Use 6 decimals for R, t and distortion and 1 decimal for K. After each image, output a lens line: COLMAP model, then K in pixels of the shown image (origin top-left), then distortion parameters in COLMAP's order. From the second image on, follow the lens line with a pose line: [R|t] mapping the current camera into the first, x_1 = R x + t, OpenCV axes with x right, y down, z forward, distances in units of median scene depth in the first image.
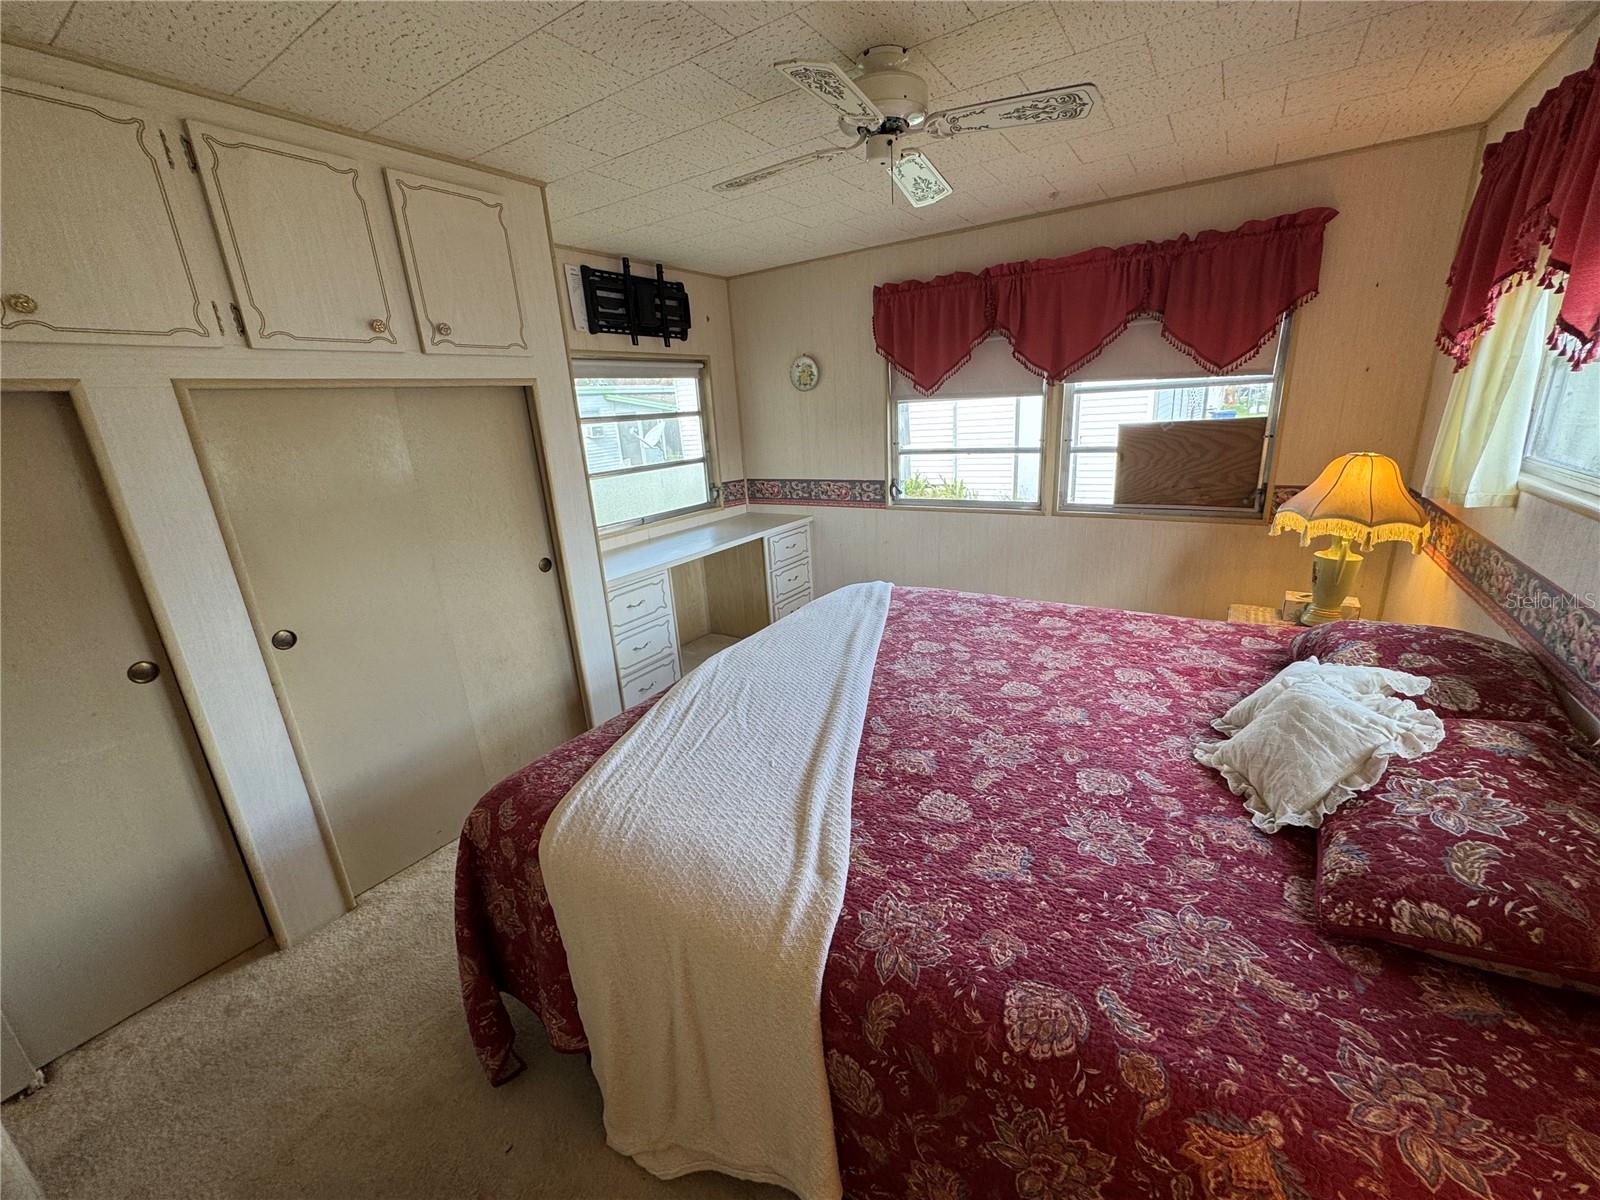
lens RADIAL K [[637.5, 0, 800.0], [0, 637.5, 600.0], [0, 0, 1]] dist [-0.004388, 0.000493]
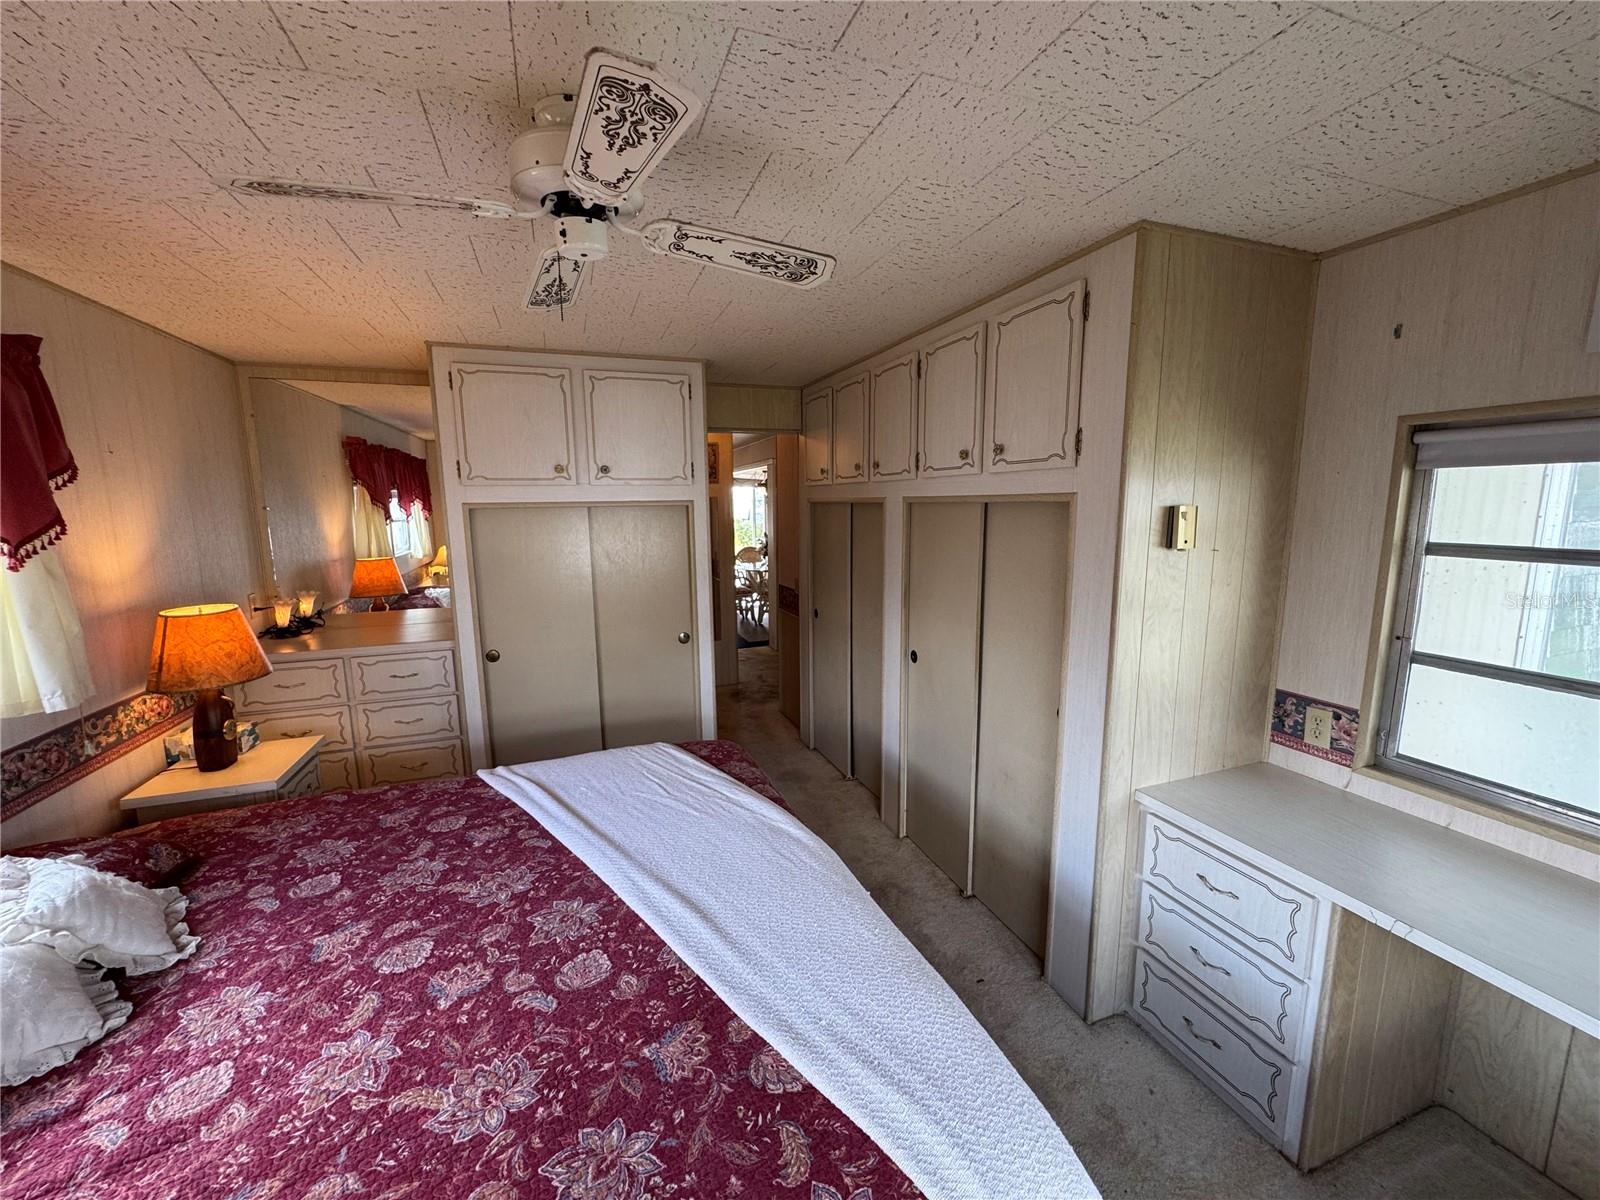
lens RADIAL K [[637.5, 0, 800.0], [0, 637.5, 600.0], [0, 0, 1]] dist [-0.004388, 0.000493]
pose [[-0.593142, 0.186486, -0.783202, 0.516687], [-0.189054, 0.913341, 0.360649, -0.537105], [0.782586, 0.361983, -0.506485, 1.420561]]
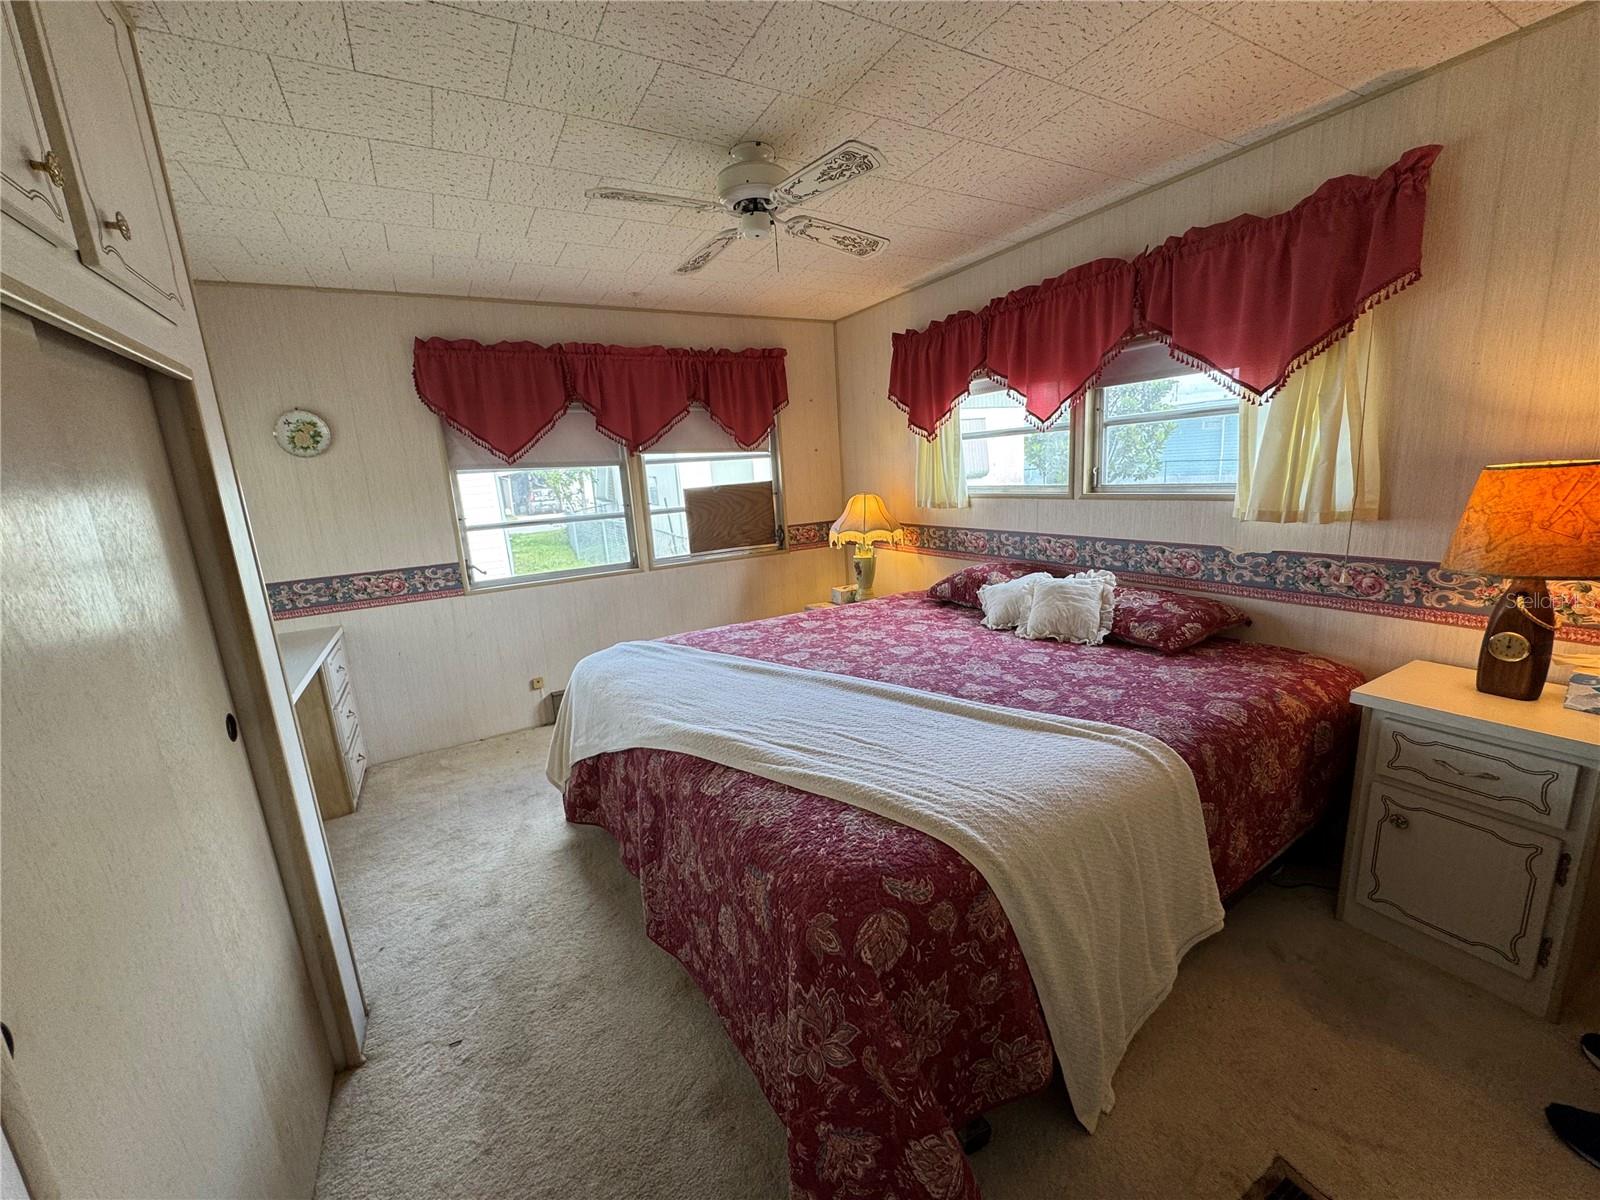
lens RADIAL K [[637.5, 0, 800.0], [0, 637.5, 600.0], [0, 0, 1]] dist [-0.004388, 0.000493]
pose [[0.458040, -0.148722, 0.876403, -0.806458], [0.292750, 0.956144, 0.009252, -0.031455], [-0.839343, 0.252329, 0.481490, 0.458394]]
